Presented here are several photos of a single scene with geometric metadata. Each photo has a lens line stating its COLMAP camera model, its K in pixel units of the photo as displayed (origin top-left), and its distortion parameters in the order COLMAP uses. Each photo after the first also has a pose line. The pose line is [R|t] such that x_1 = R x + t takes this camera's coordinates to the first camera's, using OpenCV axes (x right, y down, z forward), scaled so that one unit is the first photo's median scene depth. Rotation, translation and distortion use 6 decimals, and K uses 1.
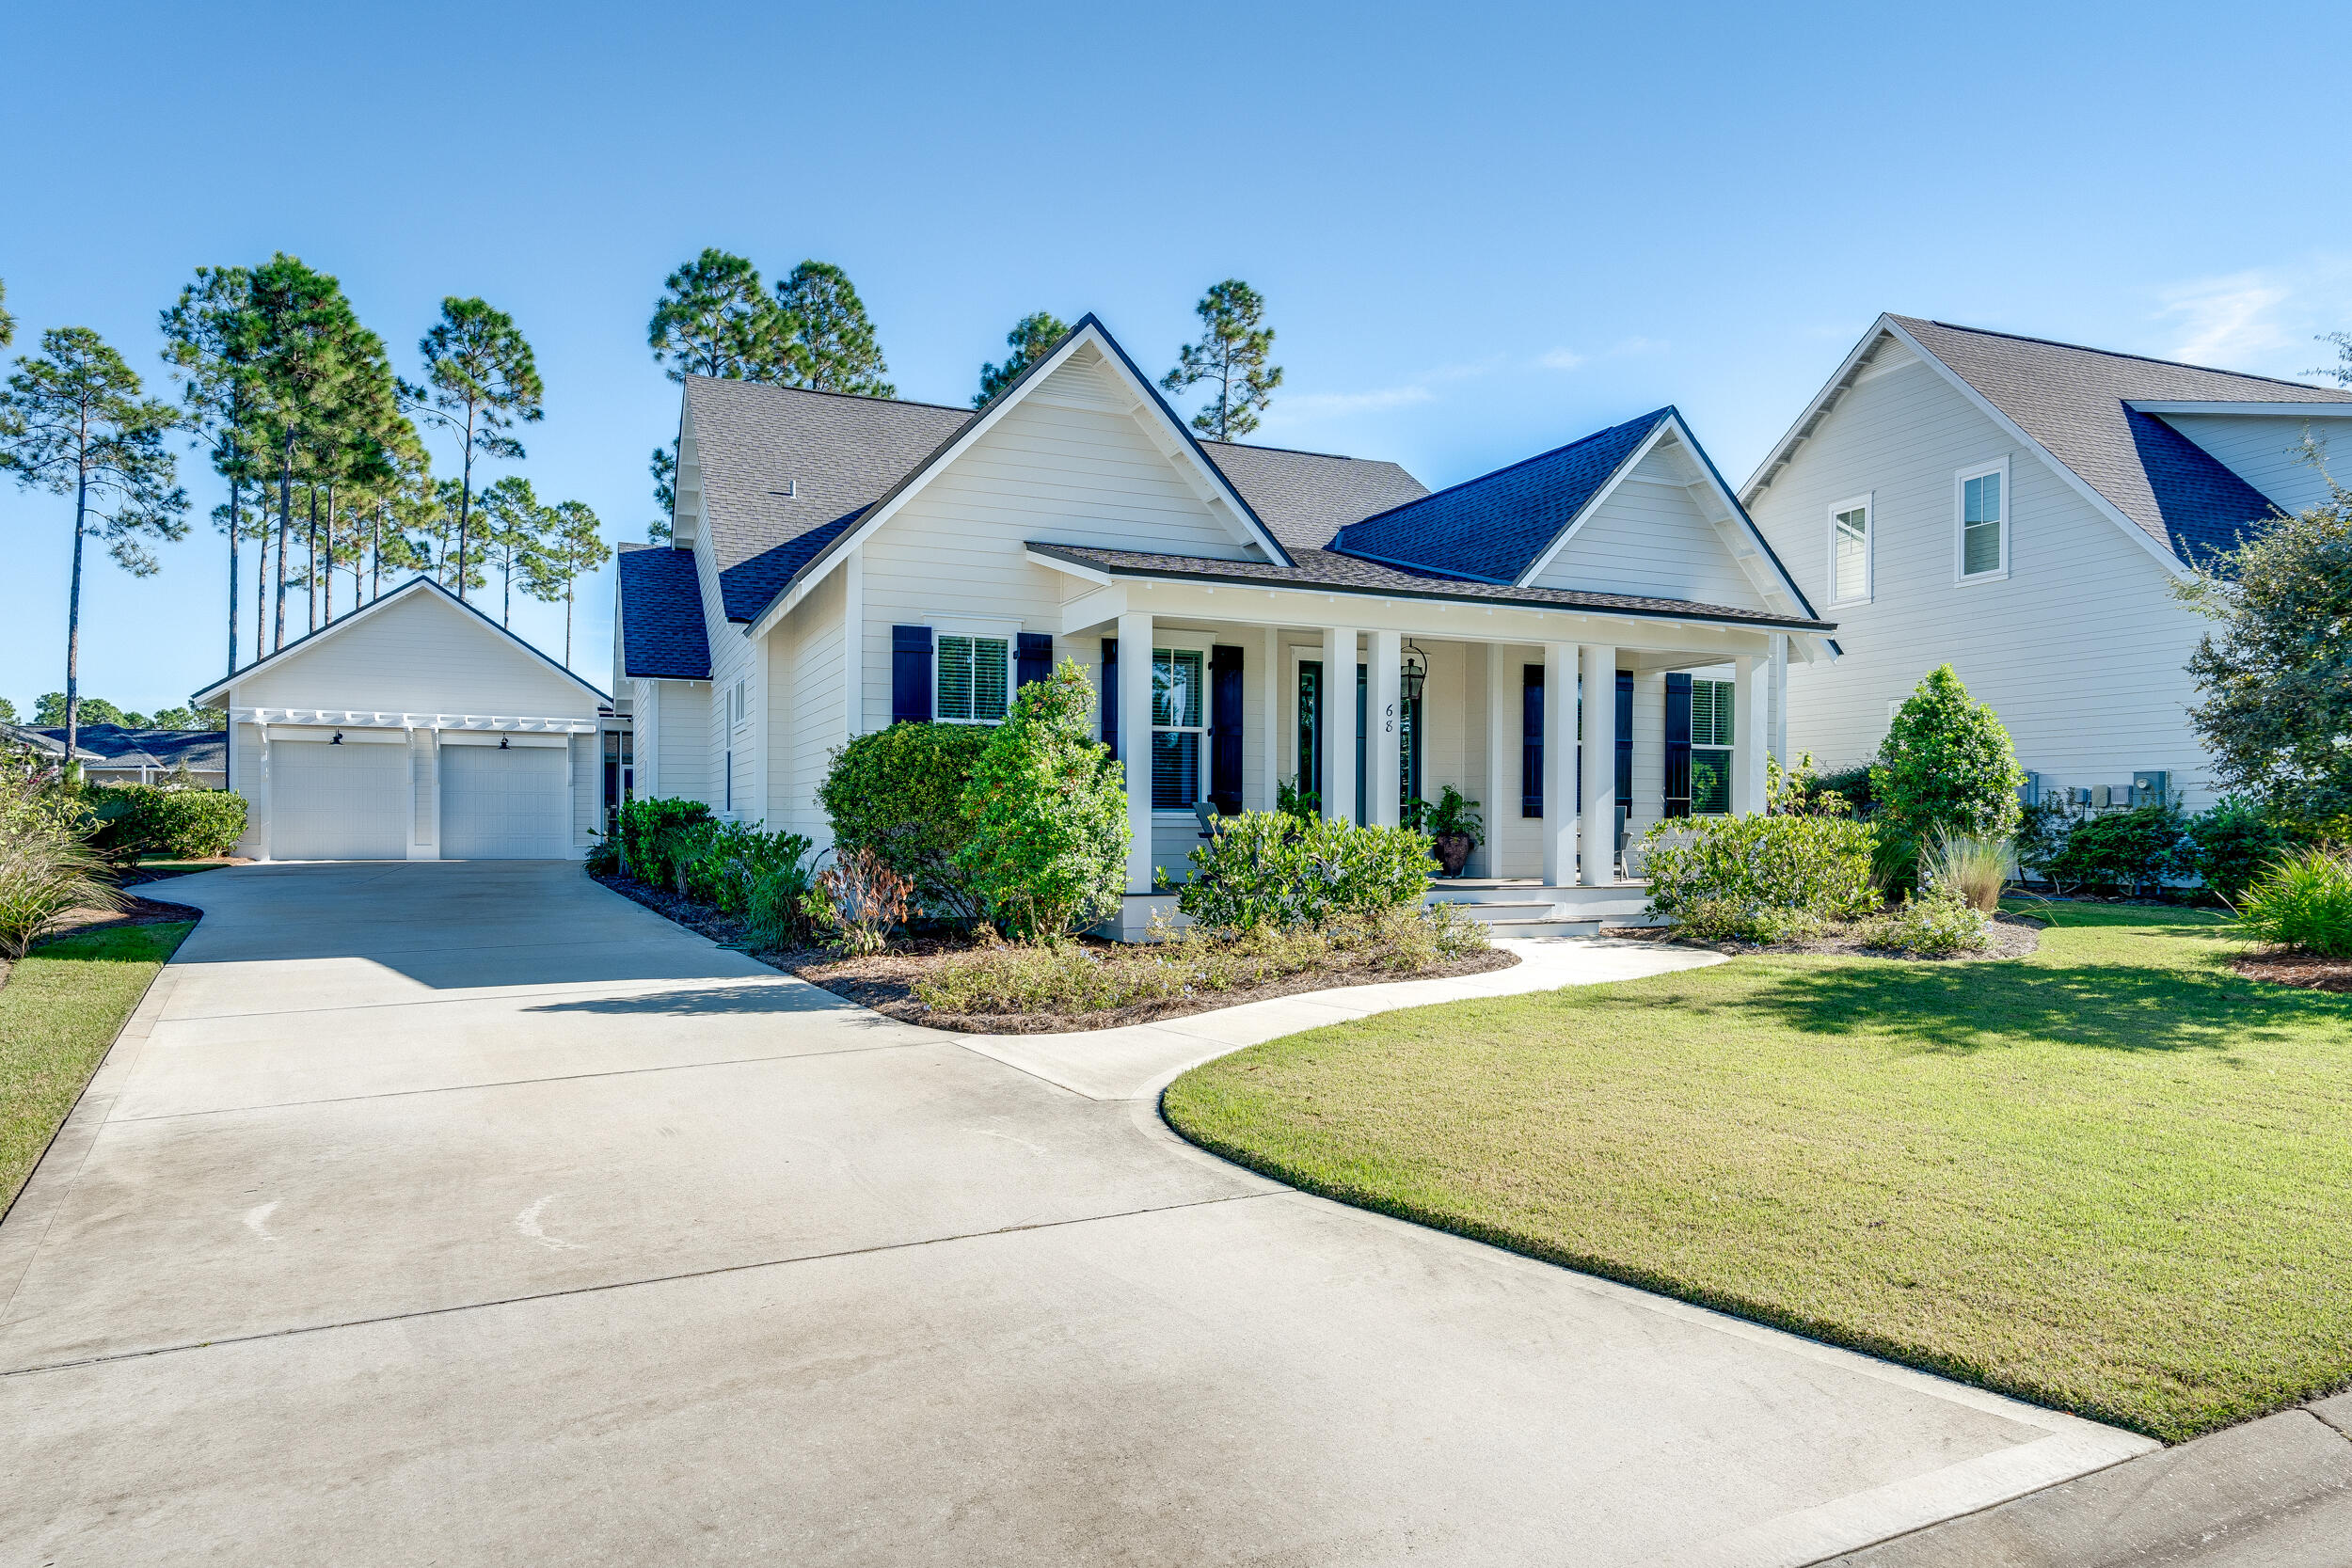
lens RADIAL K [[1286.6, 0, 1222.5], [0, 1286.6, 831.1], [0, 0, 1]] dist [-0.002687, -0.001969]
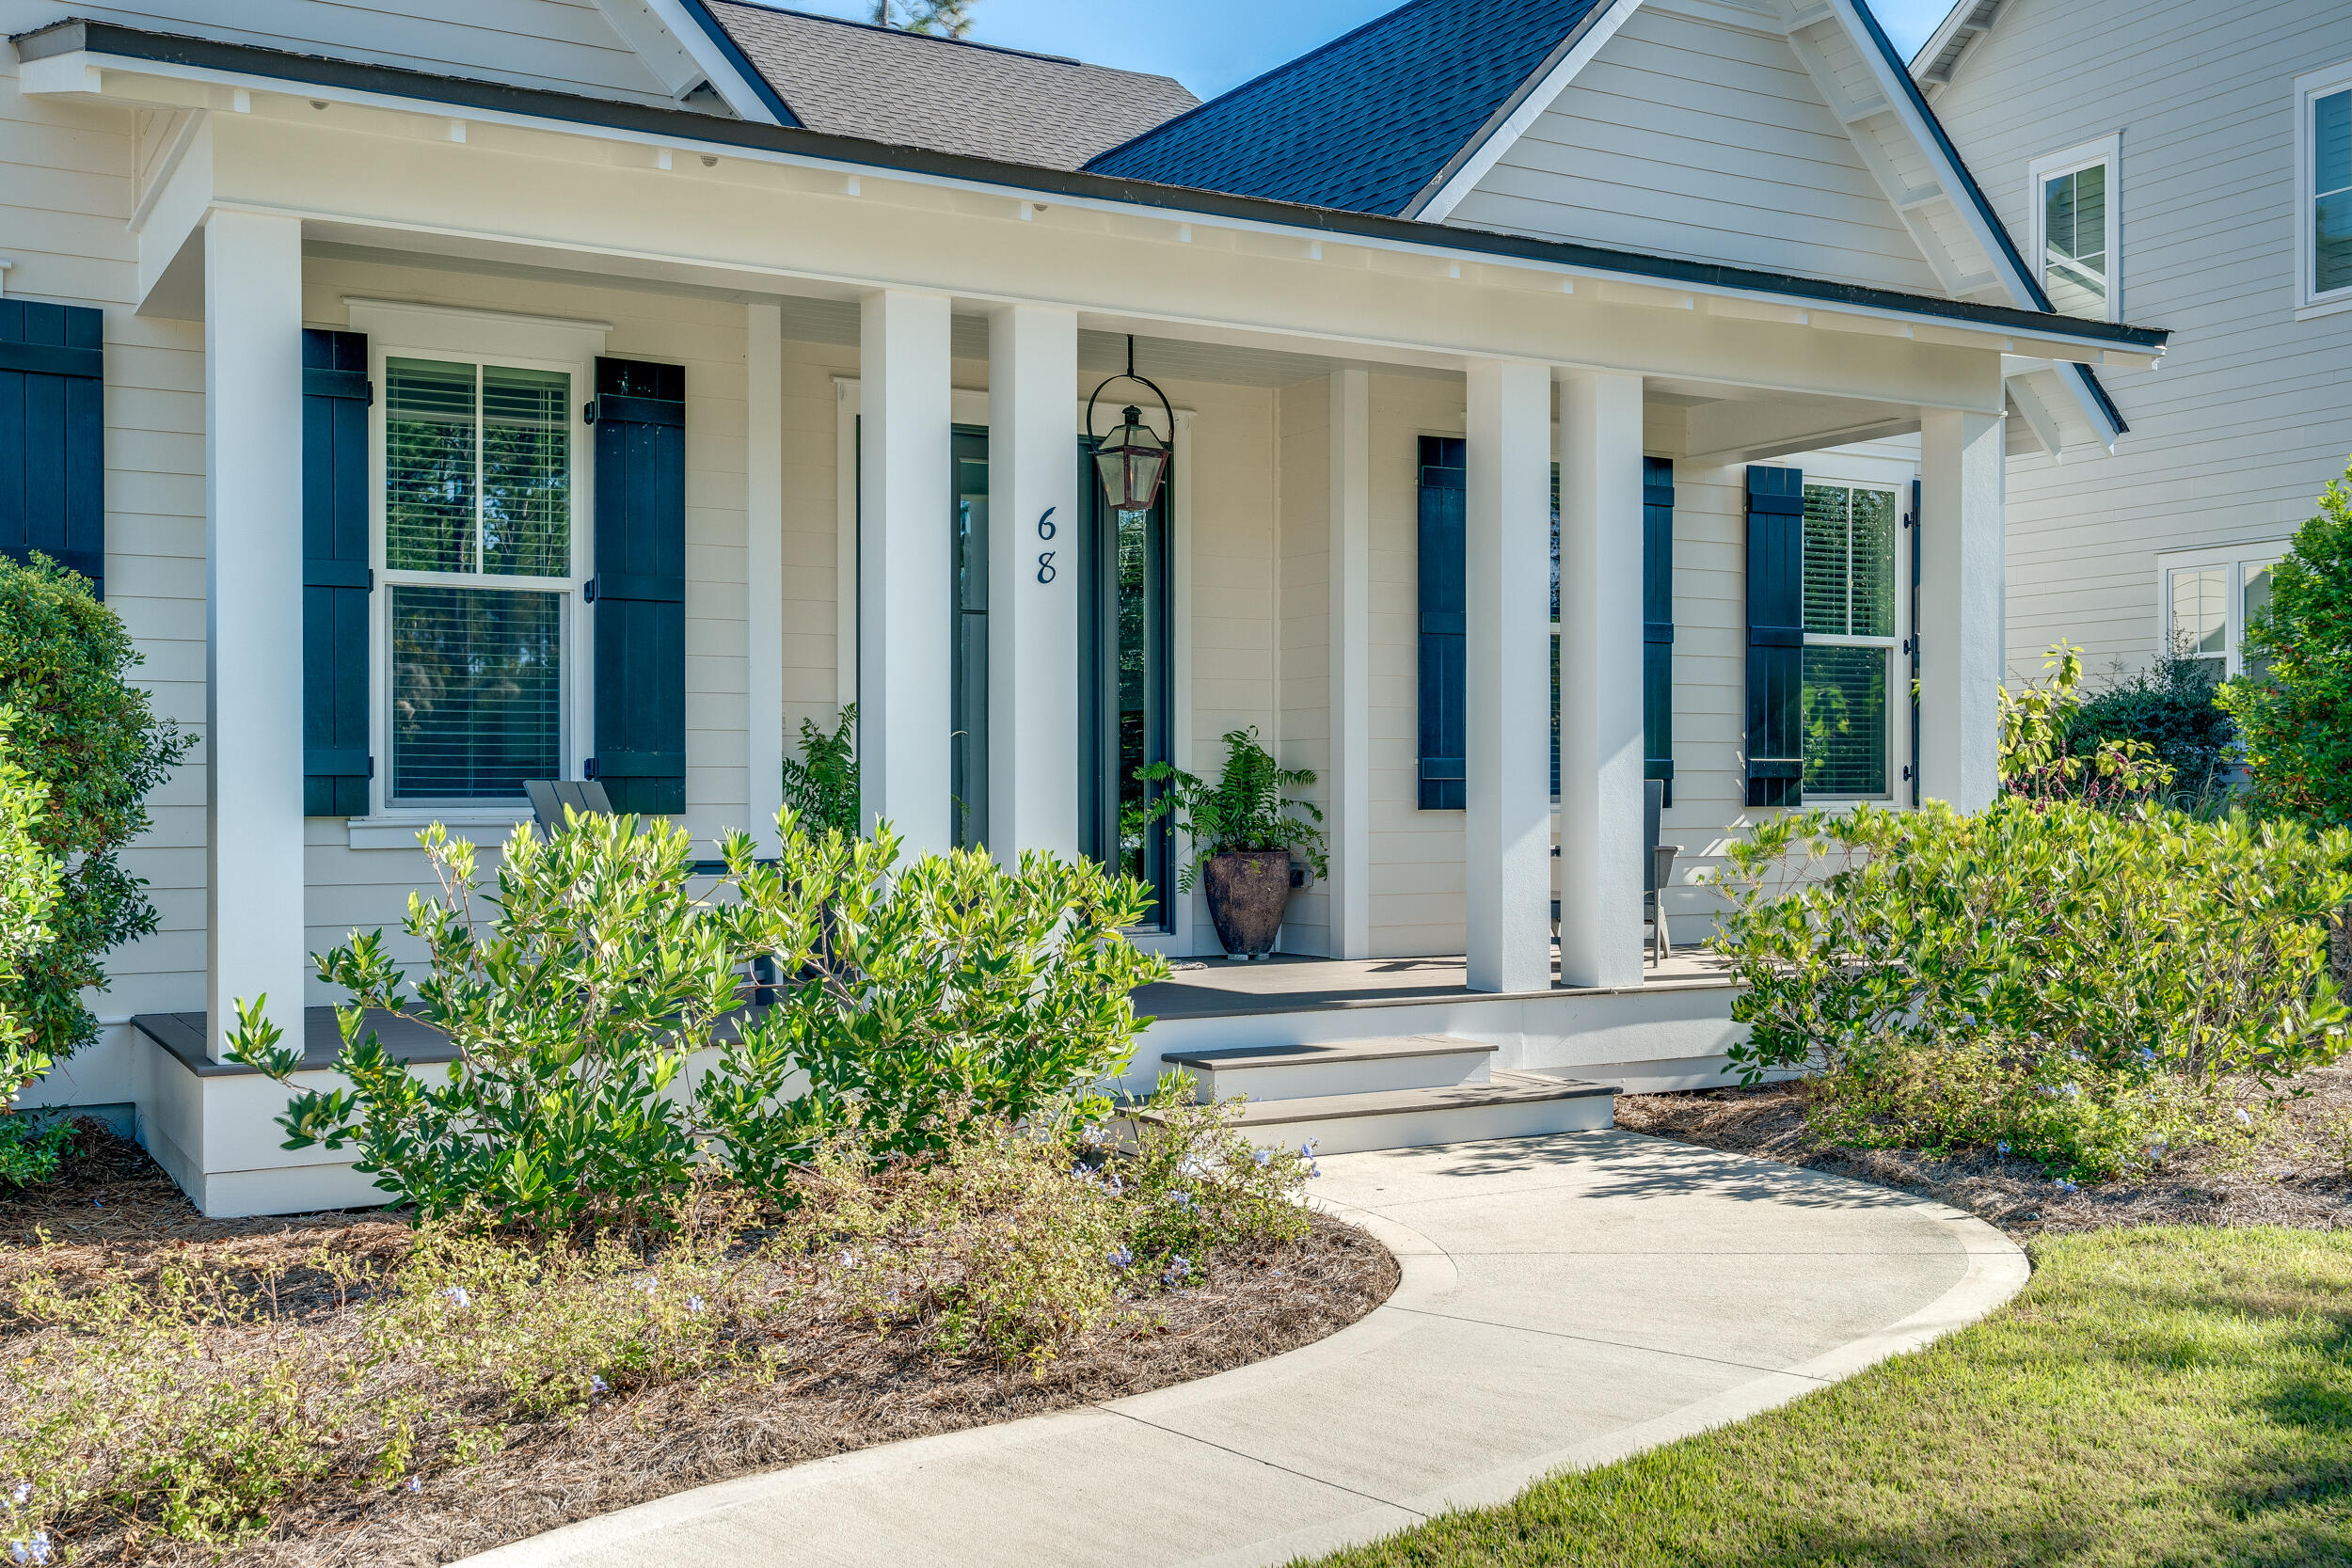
lens RADIAL K [[2501.6, 0, 1170.6], [0, 2501.6, 803.6], [0, 0, 1]] dist [0.010071, 0.000000]
pose [[0.992292, -0.008374, 0.123636, 0.059103], [0.009359, 0.999929, -0.007384, -0.007459], [-0.123565, 0.008484, 0.992300, 0.229653]]
